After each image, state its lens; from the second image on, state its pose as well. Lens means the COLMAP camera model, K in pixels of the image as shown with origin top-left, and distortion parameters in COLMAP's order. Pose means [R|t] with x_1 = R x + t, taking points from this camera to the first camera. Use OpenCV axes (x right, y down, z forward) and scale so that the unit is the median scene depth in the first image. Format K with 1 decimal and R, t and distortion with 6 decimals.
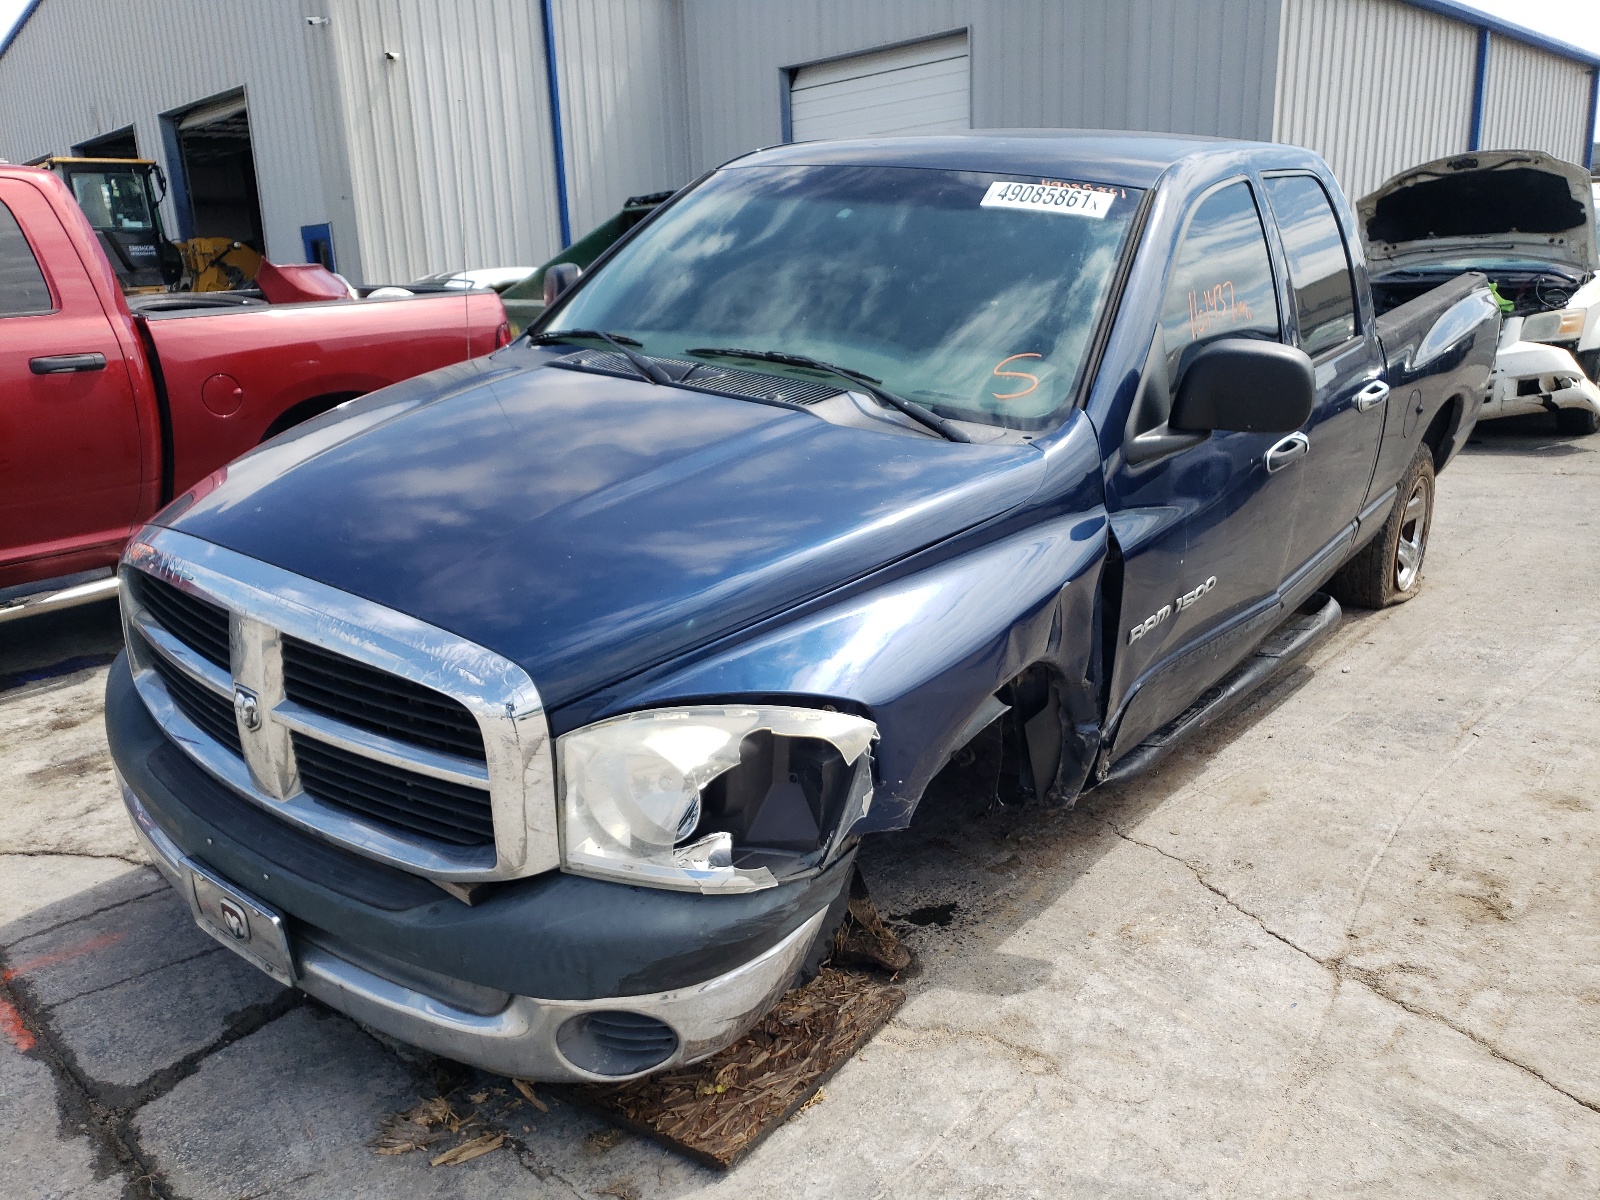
lens RADIAL K [[1342.6, 0, 800.0], [0, 1342.6, 600.0], [0, 0, 1]] dist [-0.011933, 0.048010]
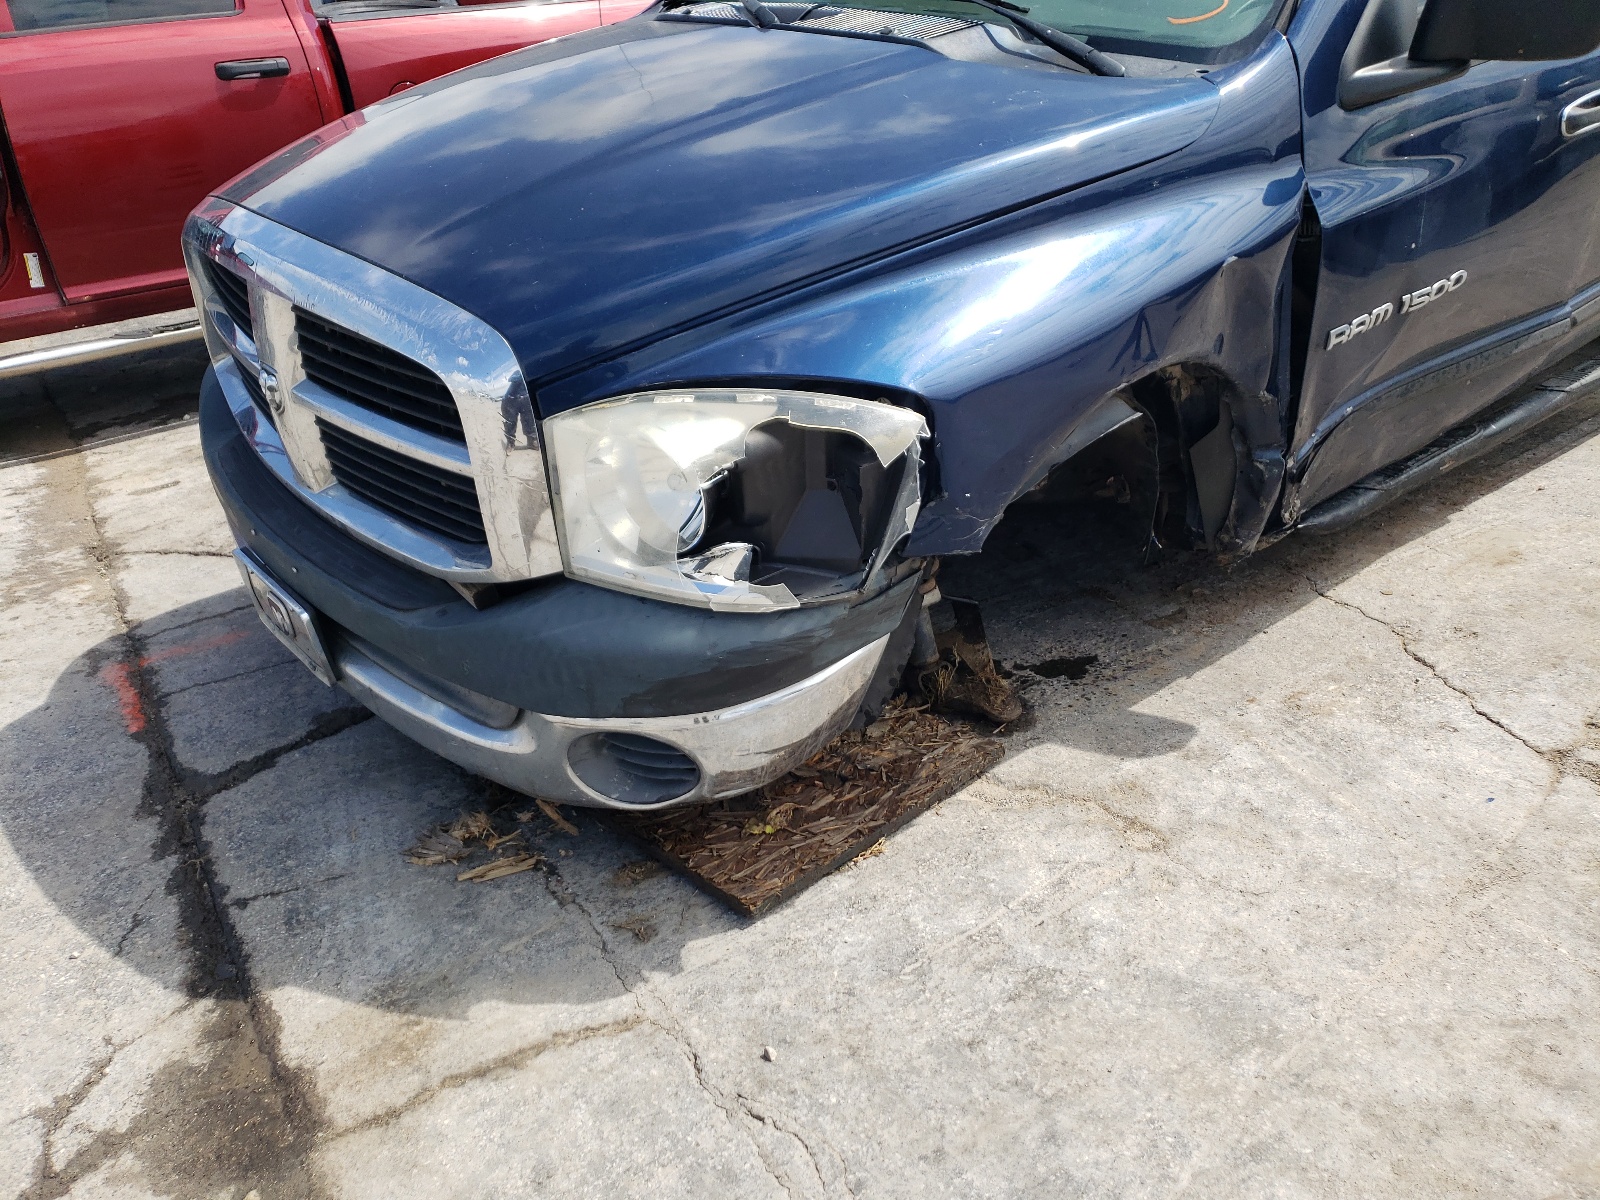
lens RADIAL K [[1317.4, 0, 800.0], [0, 1317.4, 600.0], [0, 0, 1]] dist [0.046618, -0.050225]
pose [[0.975714, 0.055025, -0.212024, 0.134180], [-0.017743, 0.984608, 0.173875, 0.055832], [0.218328, -0.165891, 0.961672, 0.173160]]
